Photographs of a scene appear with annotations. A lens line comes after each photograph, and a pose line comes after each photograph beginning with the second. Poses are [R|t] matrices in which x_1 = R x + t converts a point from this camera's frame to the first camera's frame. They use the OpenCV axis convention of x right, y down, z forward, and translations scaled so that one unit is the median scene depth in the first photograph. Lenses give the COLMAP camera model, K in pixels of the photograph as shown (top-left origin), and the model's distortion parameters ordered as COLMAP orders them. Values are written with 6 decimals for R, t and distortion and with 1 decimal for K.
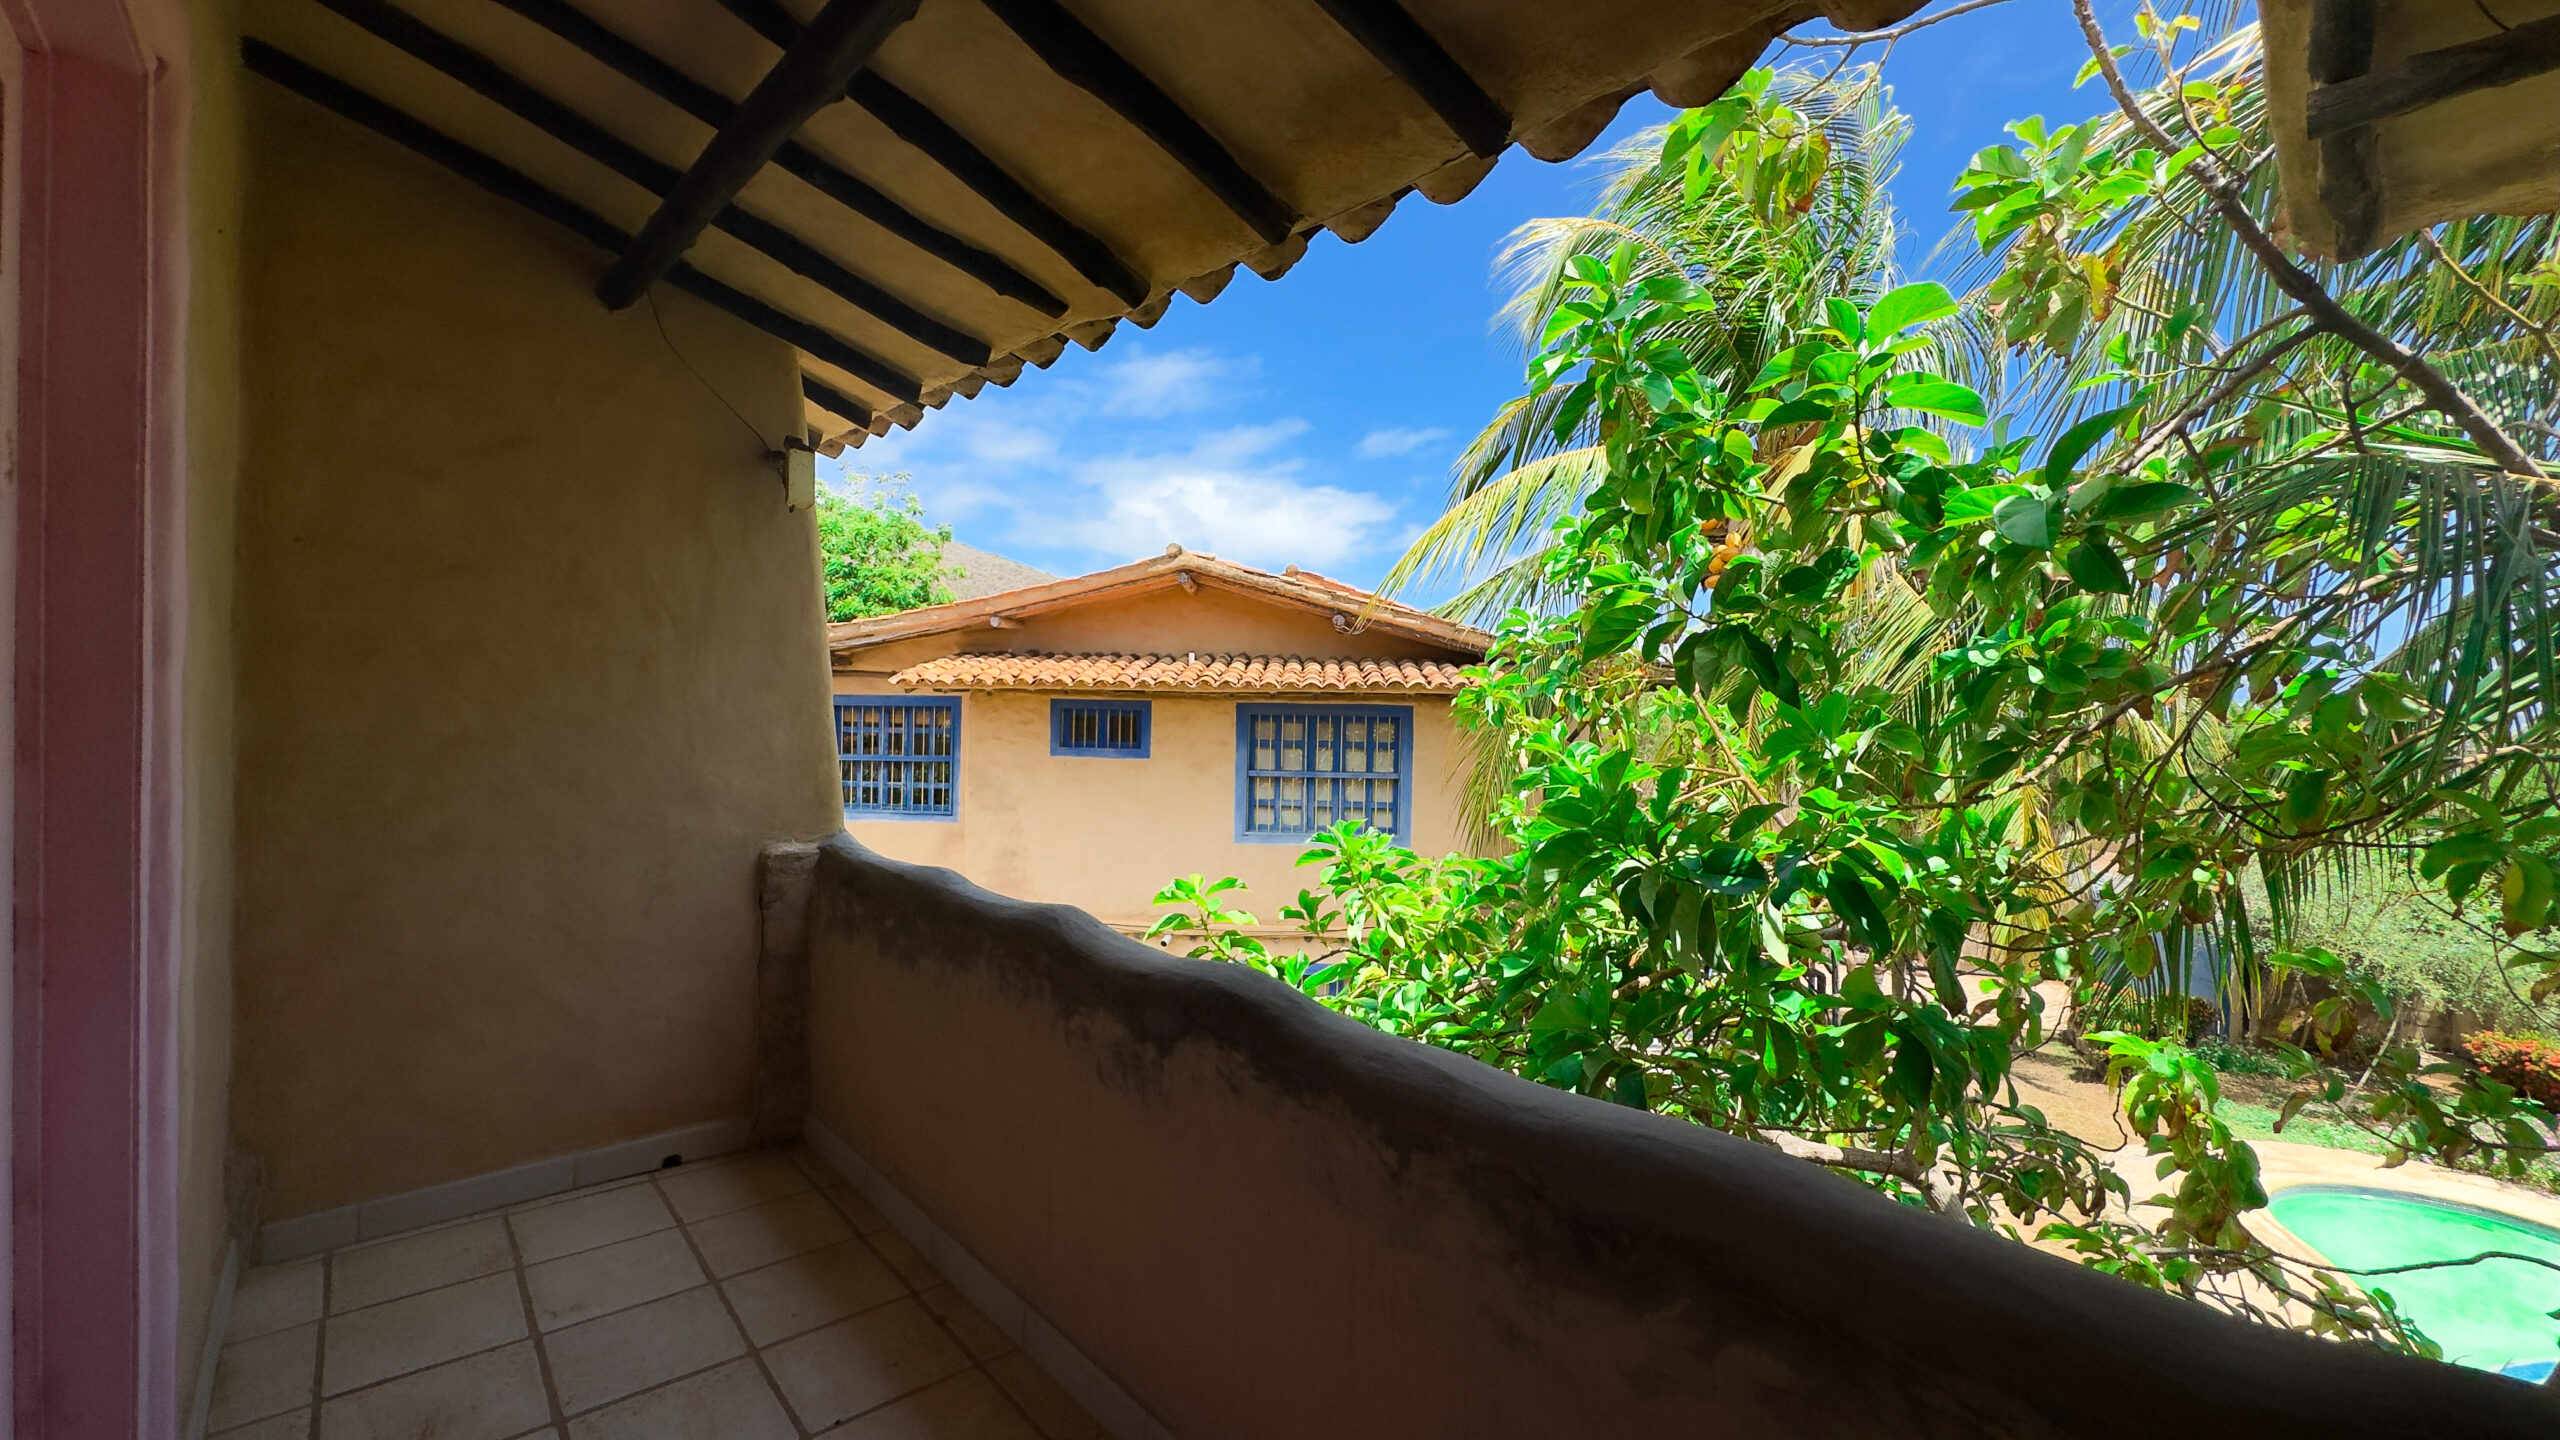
lens RADIAL K [[1027.9, 0, 1281.3], [0, 1027.9, 717.3], [0, 0, 1]] dist [-0.000880, -0.000045]
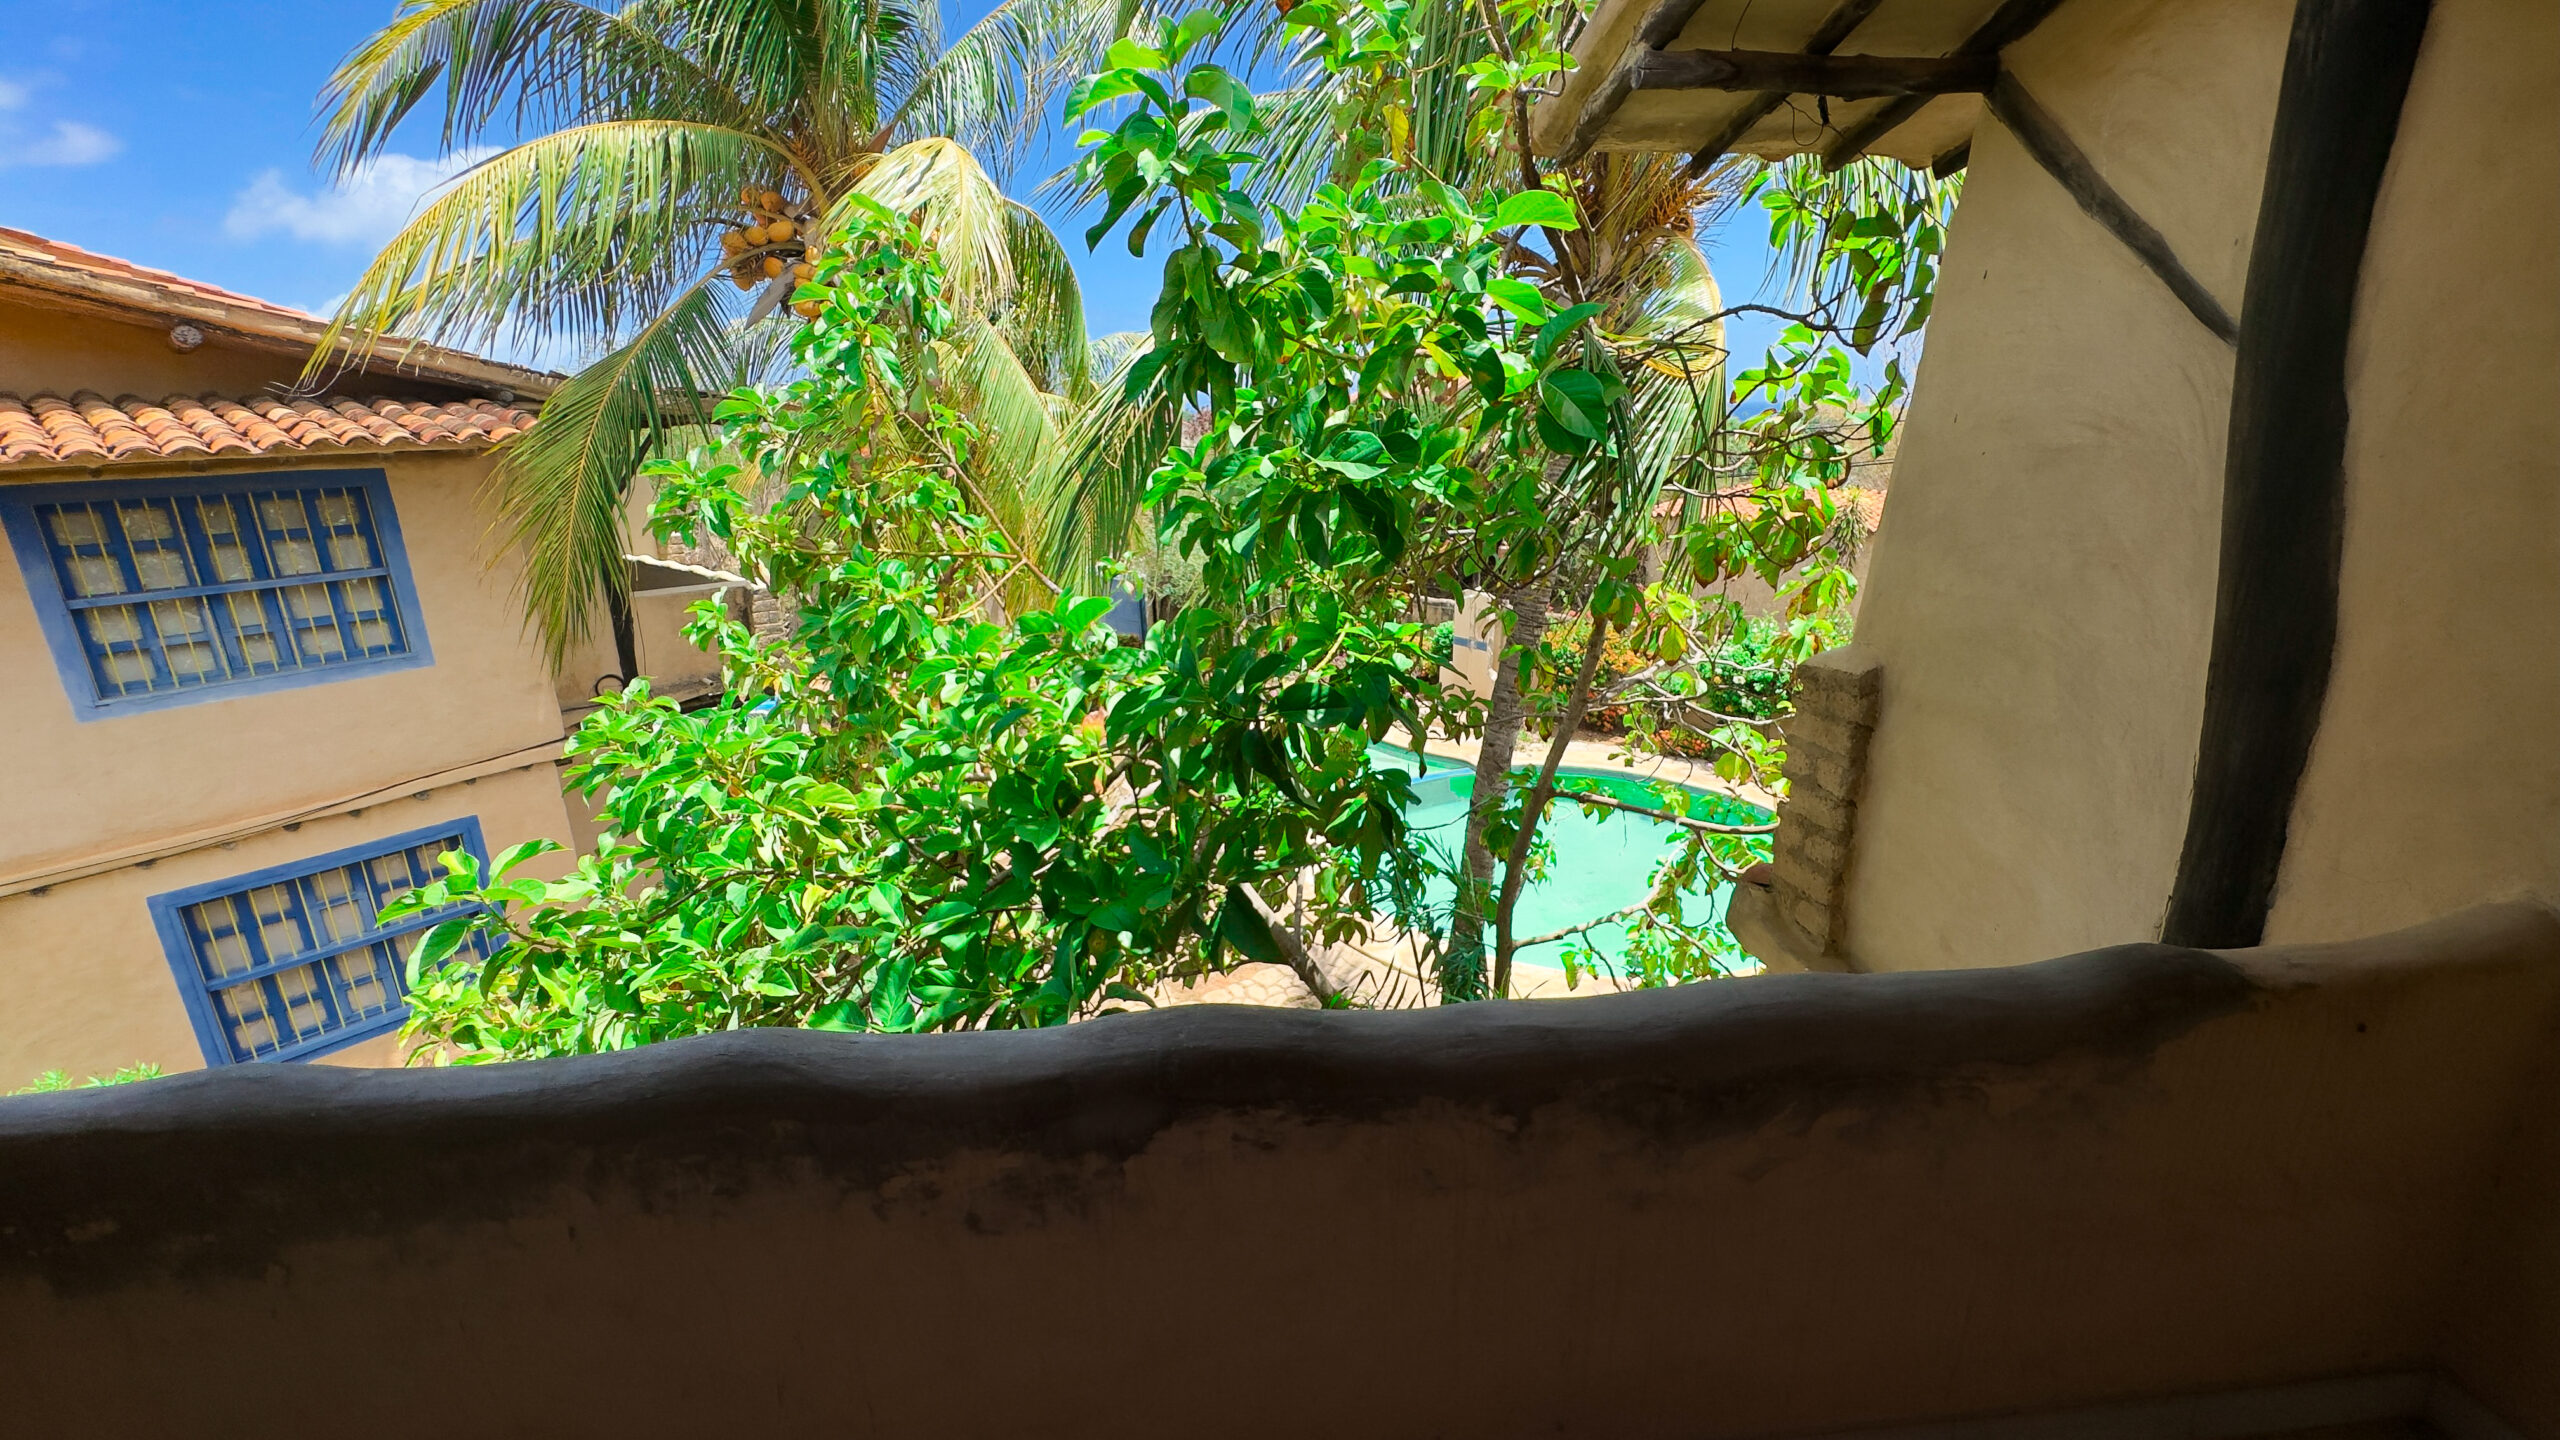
lens RADIAL K [[1027.9, 0, 1281.3], [0, 1027.9, 717.3], [0, 0, 1]] dist [-0.000880, -0.000045]
pose [[0.589075, -0.262598, 0.764221, -0.089388], [0.037774, 0.953641, 0.298568, -0.034495], [-0.807195, -0.147011, 0.571685, 0.084039]]
